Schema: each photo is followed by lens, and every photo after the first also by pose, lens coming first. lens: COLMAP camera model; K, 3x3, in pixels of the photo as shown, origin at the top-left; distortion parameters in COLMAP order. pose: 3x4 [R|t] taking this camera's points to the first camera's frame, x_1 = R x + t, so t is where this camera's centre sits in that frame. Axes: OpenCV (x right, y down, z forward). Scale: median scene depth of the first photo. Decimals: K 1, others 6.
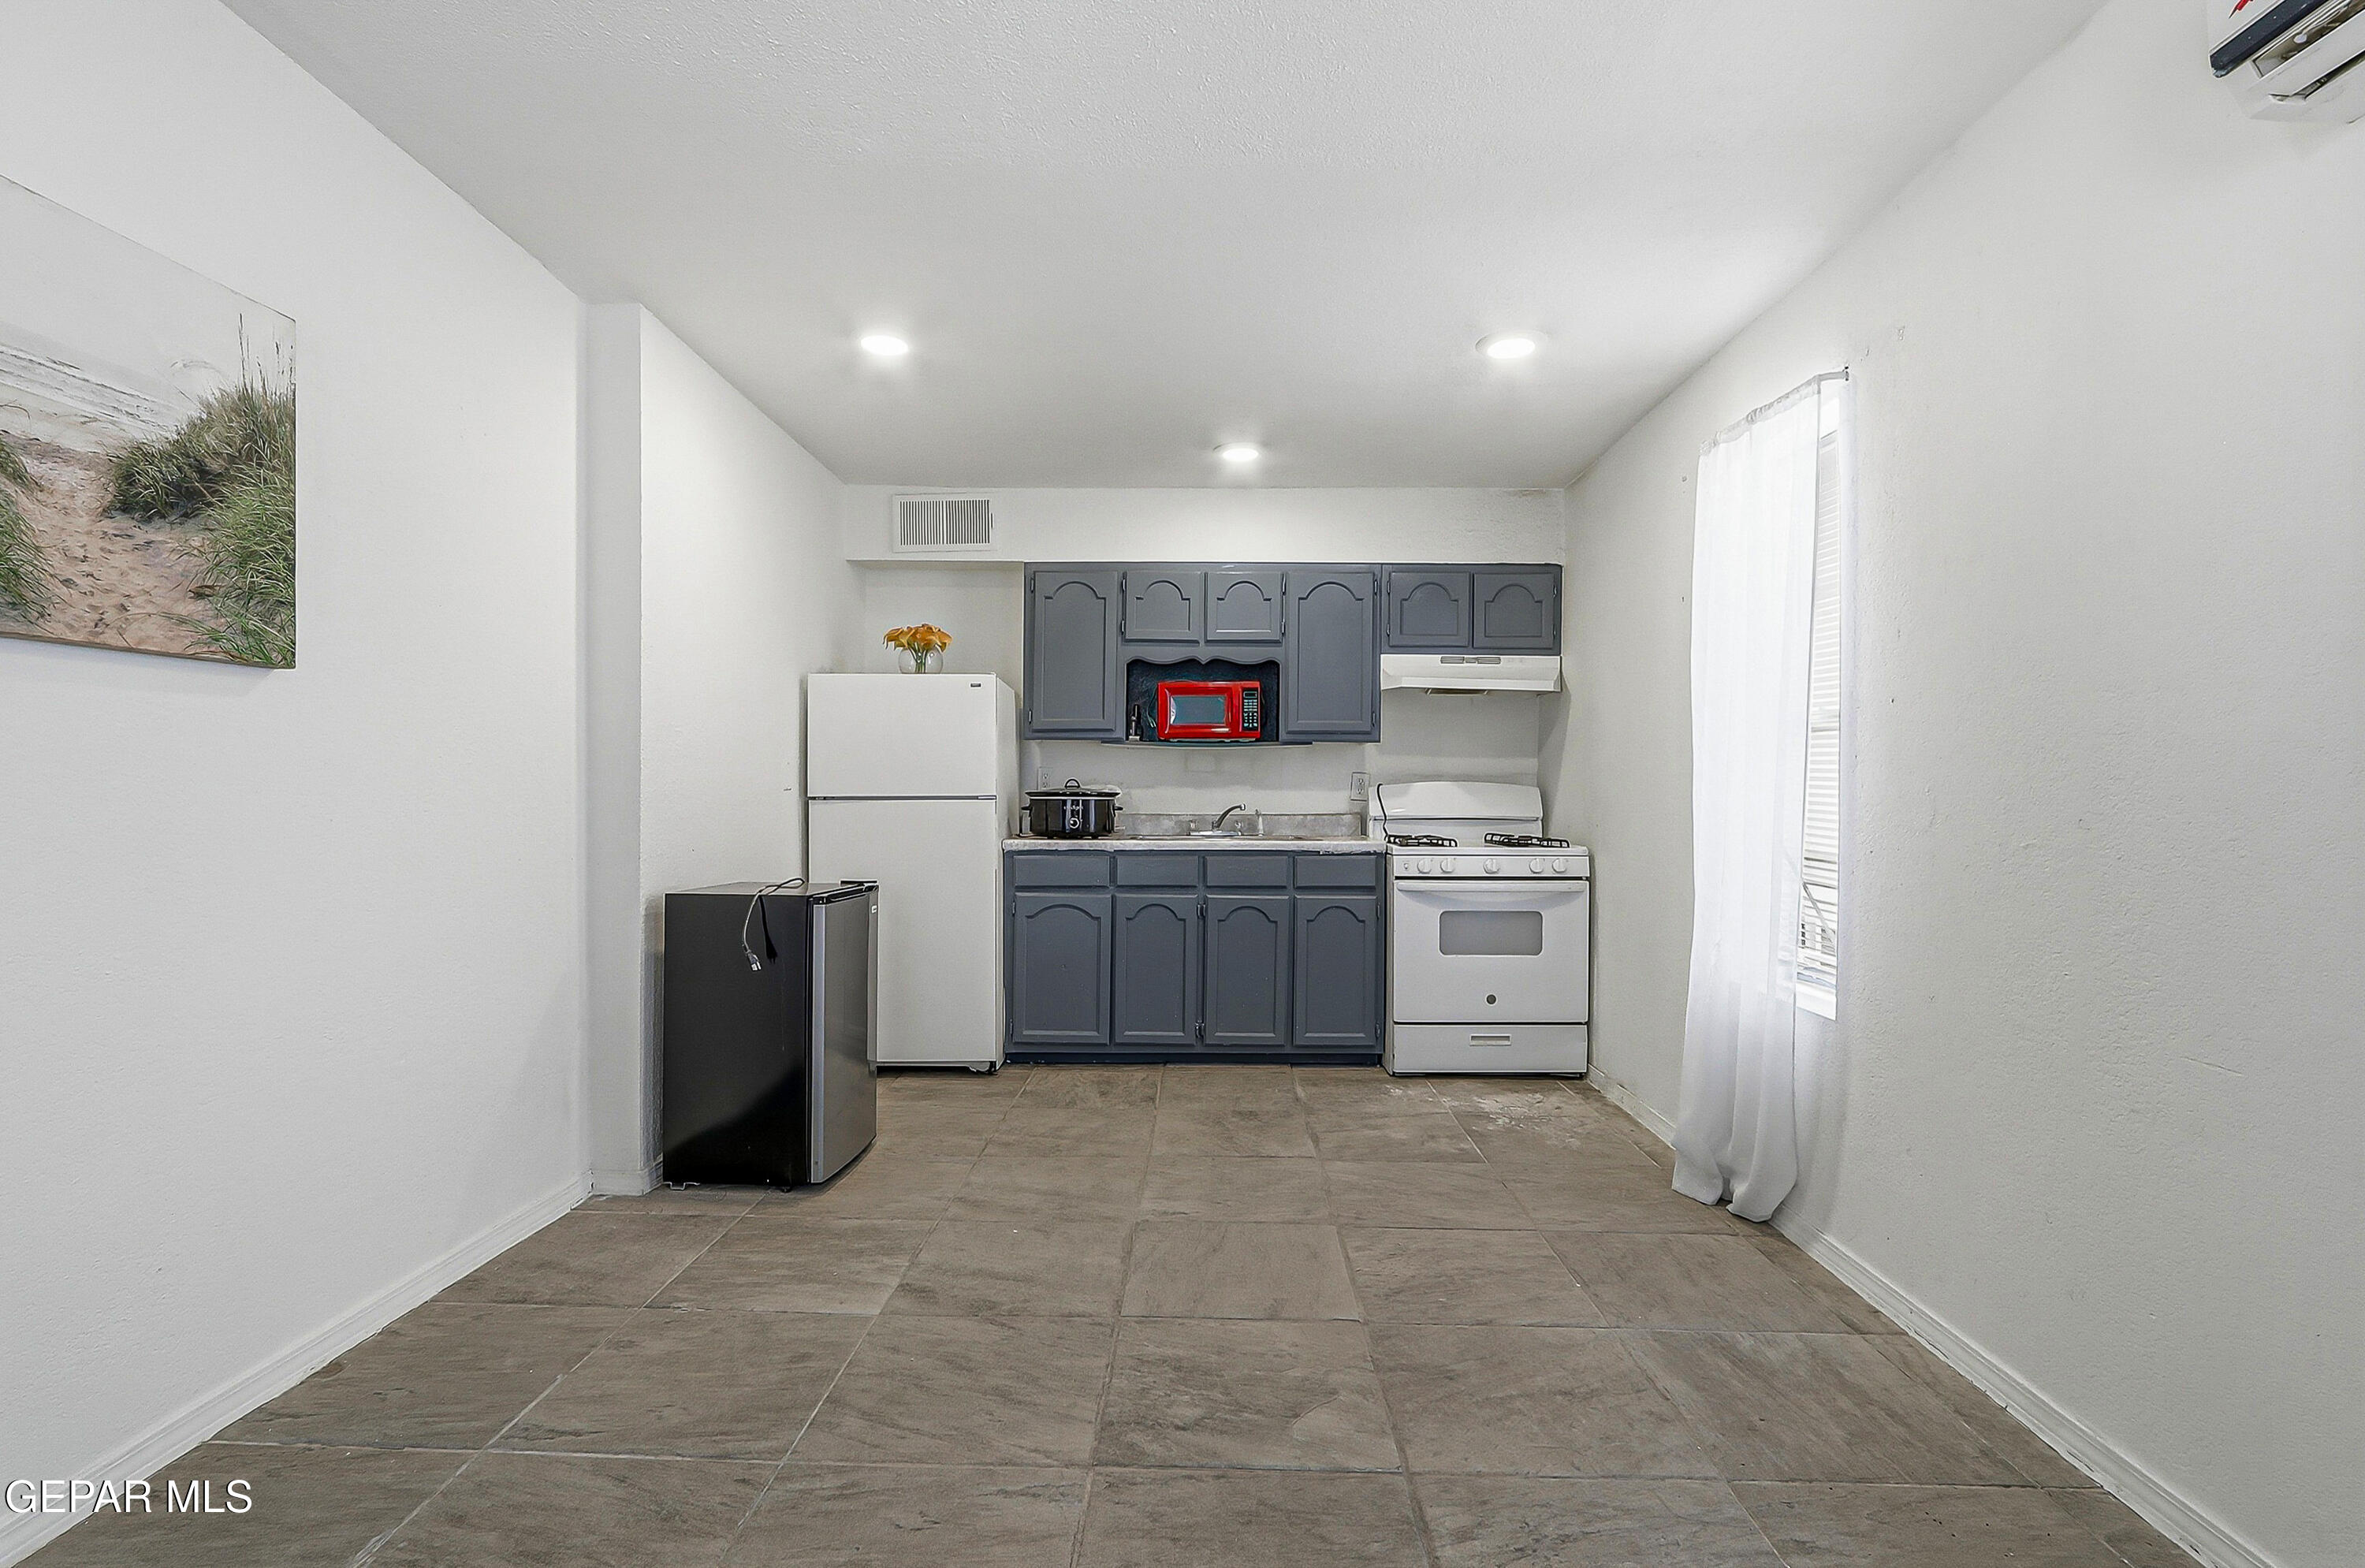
lens RADIAL K [[1117.1, 0, 1173.2], [0, 1117.1, 793.5], [0, 0, 1]] dist [-0.017720, 0.000346]
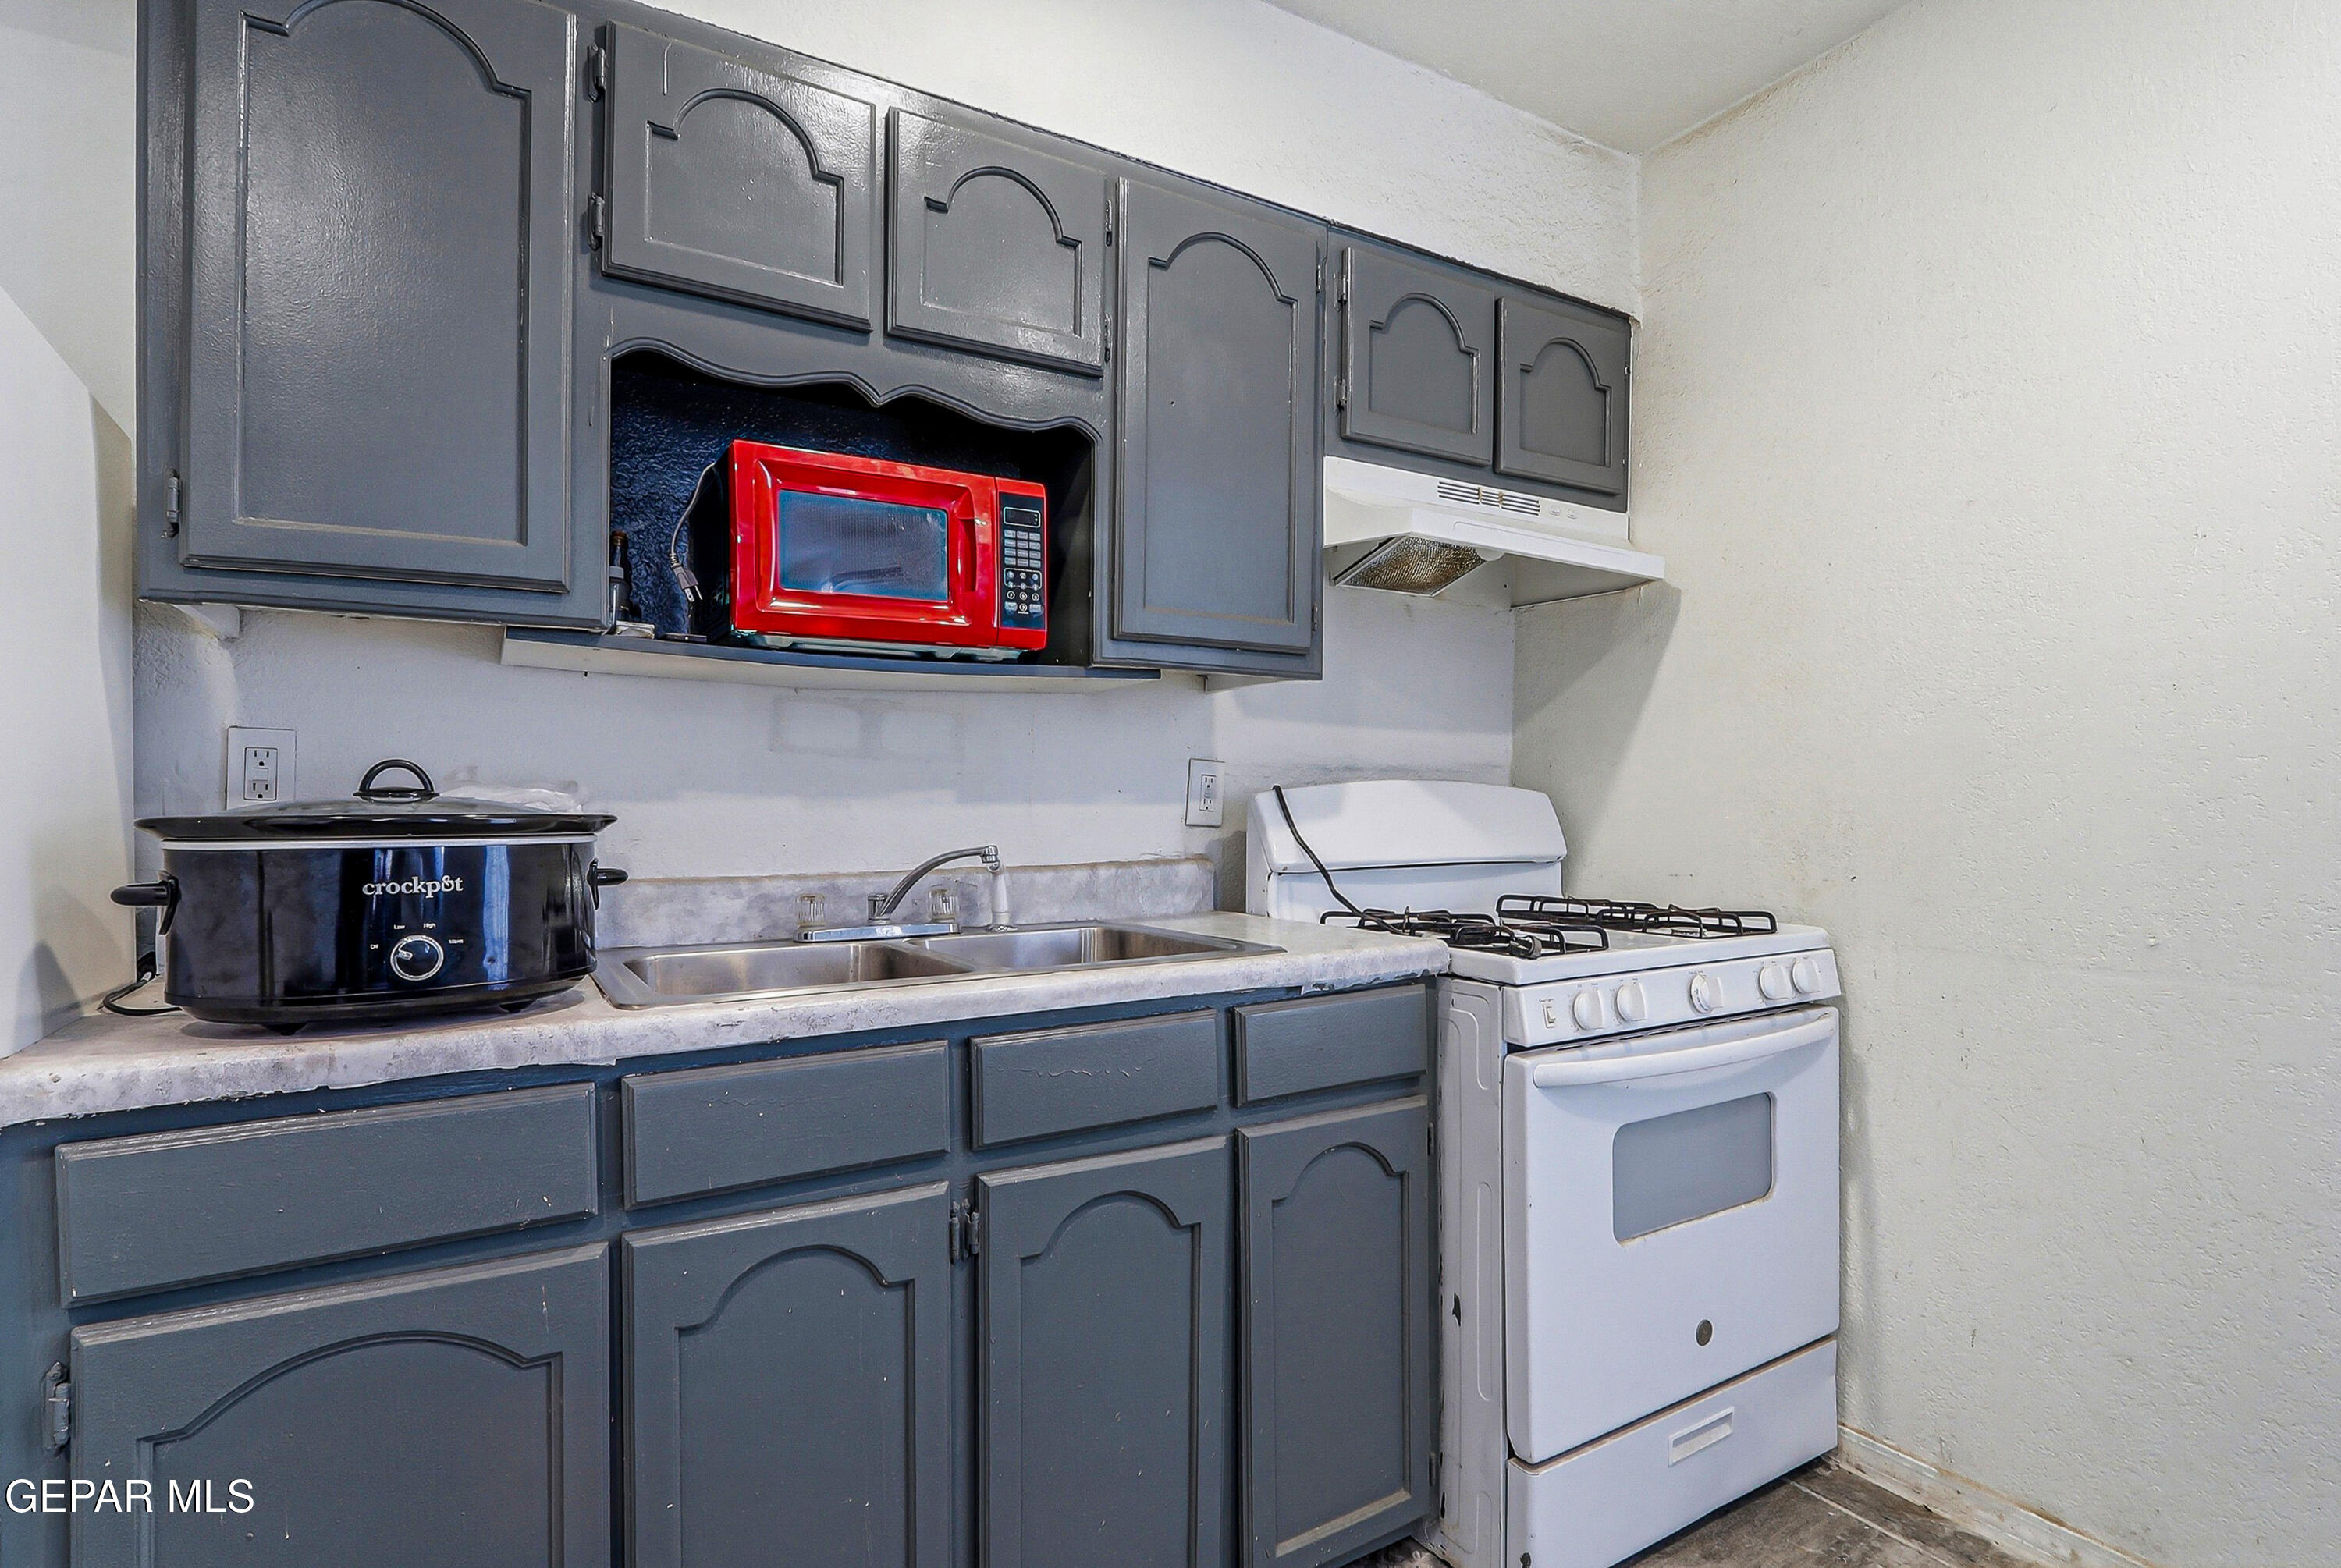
lens RADIAL K [[1105.6, 0, 1130.5], [0, 1105.6, 819.6], [0, 0, 1]] dist [-0.017720, 0.000346]
pose [[0.859177, -0.015259, 0.511452, -0.075454], [0.011498, 0.999879, 0.010516, -0.001229], [-0.511550, -0.003155, 0.859248, 0.718720]]
